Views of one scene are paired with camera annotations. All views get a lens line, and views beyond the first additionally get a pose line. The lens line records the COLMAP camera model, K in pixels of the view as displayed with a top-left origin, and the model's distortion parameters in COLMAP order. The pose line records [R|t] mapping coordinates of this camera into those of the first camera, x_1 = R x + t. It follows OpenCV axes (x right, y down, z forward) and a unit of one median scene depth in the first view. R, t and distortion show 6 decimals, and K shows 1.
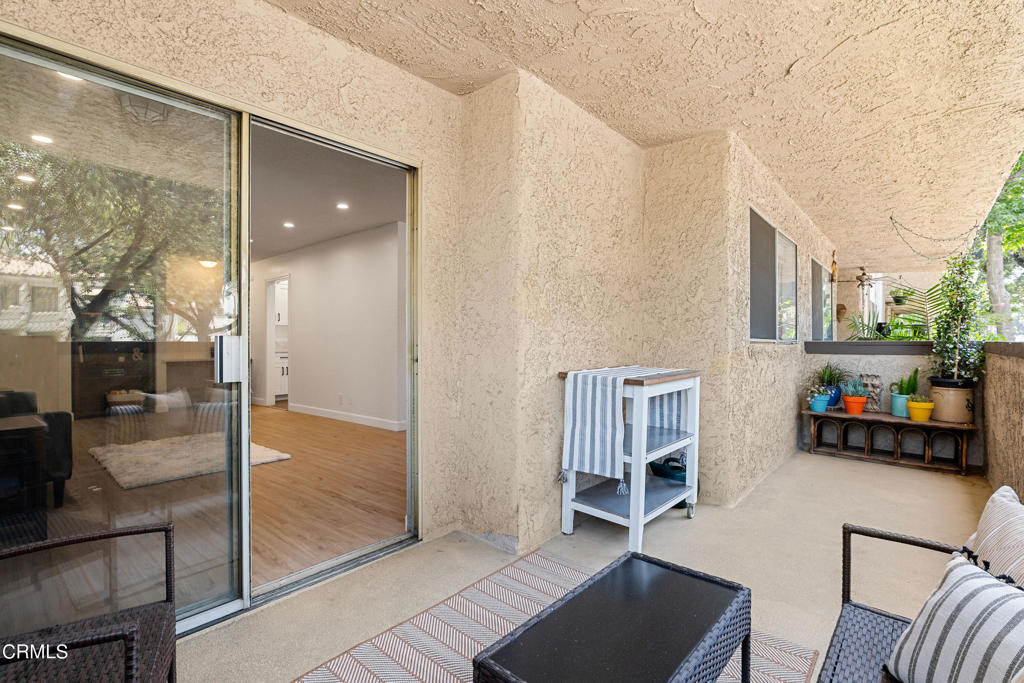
lens RADIAL K [[479.4, 0, 509.9], [0, 479.4, 340.8], [0, 0, 1]] dist [-0.023393, 0.006067]
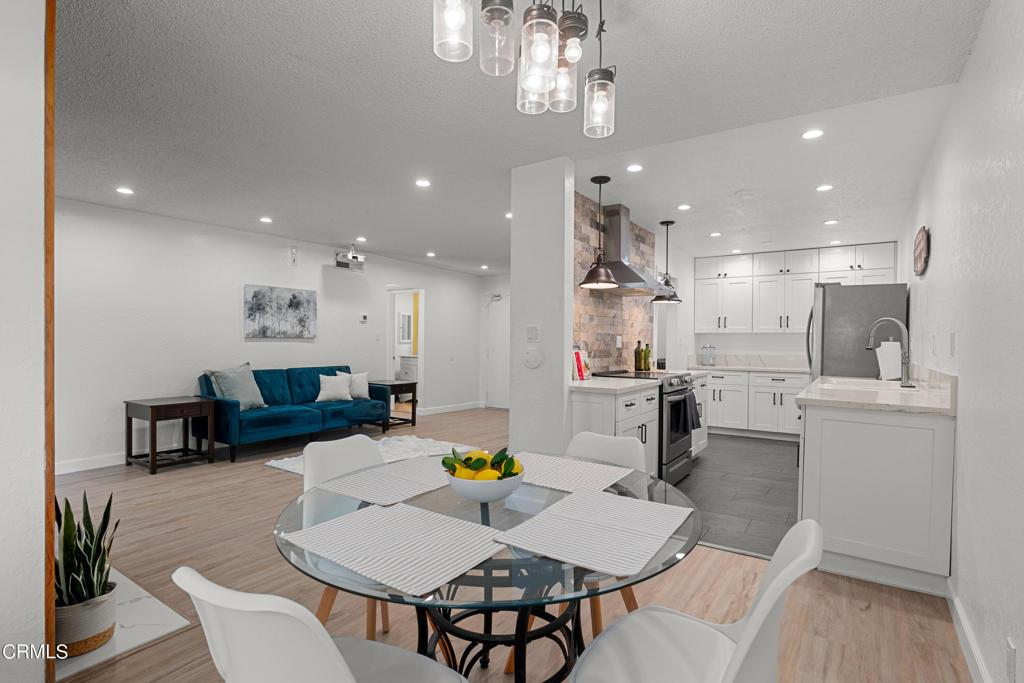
lens RADIAL K [[502.2, 0, 513.5], [0, 502.2, 342.8], [0, 0, 1]] dist [-0.011897, 0.000045]
pose [[0.106672, 0.008314, -0.994259, 0.530113], [-0.010008, 0.999923, 0.007288, -0.039528], [0.994244, 0.009173, 0.106747, 1.223486]]
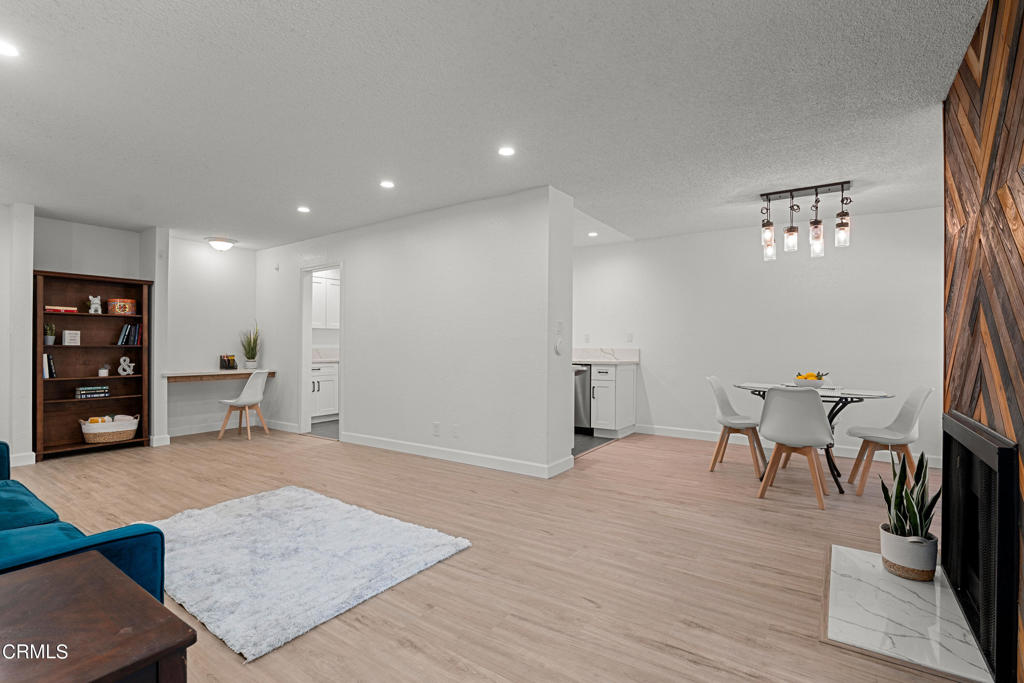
lens RADIAL K [[479.4, 0, 508.6], [0, 479.4, 340.4], [0, 0, 1]] dist [-0.023393, 0.006067]
pose [[0.995144, 0.008602, 0.098055, -0.474162], [-0.007542, 0.999909, -0.011179, -0.010602], [-0.098142, 0.010385, 0.995118, 0.384513]]
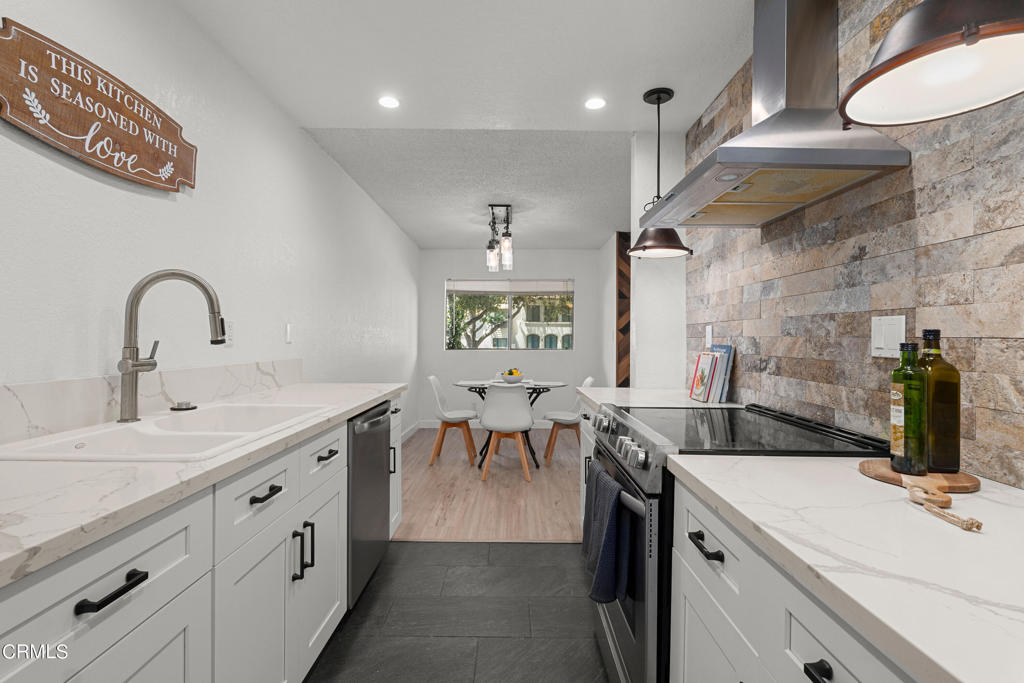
lens RADIAL K [[479.4, 0, 511.0], [0, 479.4, 331.8], [0, 0, 1]] dist [-0.023393, 0.006067]
pose [[-0.645338, 0.007539, 0.763860, -0.658341], [-0.008486, 0.999819, -0.017037, -0.031797], [-0.763850, -0.017477, -0.645157, 1.963806]]
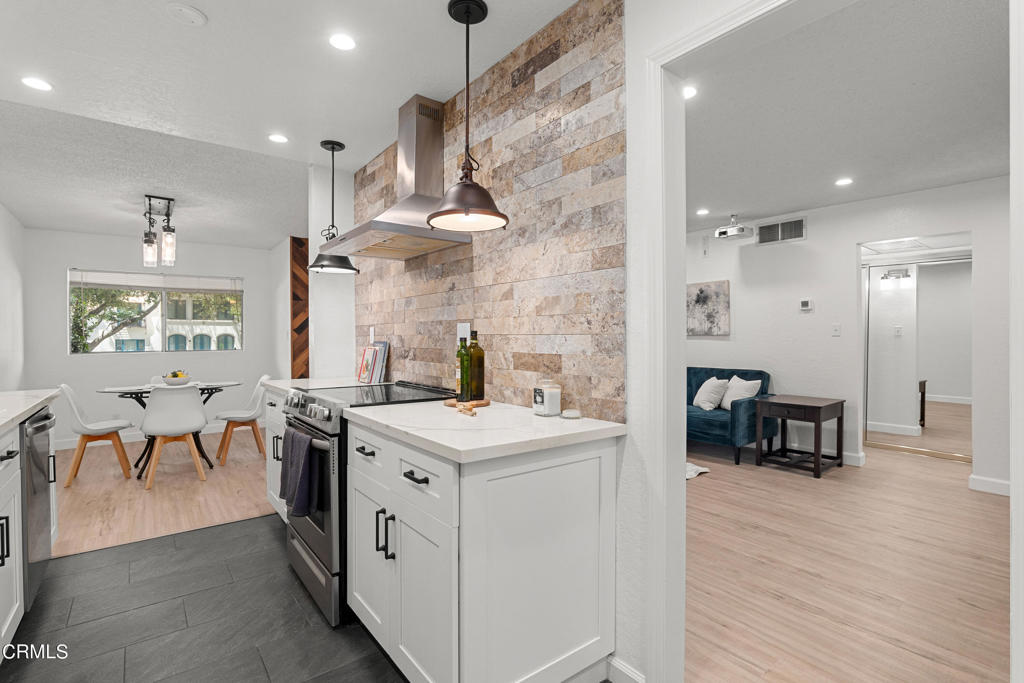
lens RADIAL K [[479.4, 0, 513.8], [0, 479.4, 341.4], [0, 0, 1]] dist [-0.023393, 0.006067]
pose [[-0.979715, 0.005663, 0.200316, -0.751975], [0.006807, 0.999964, 0.005022, -0.030140], [-0.200281, 0.006284, -0.979718, 2.121359]]
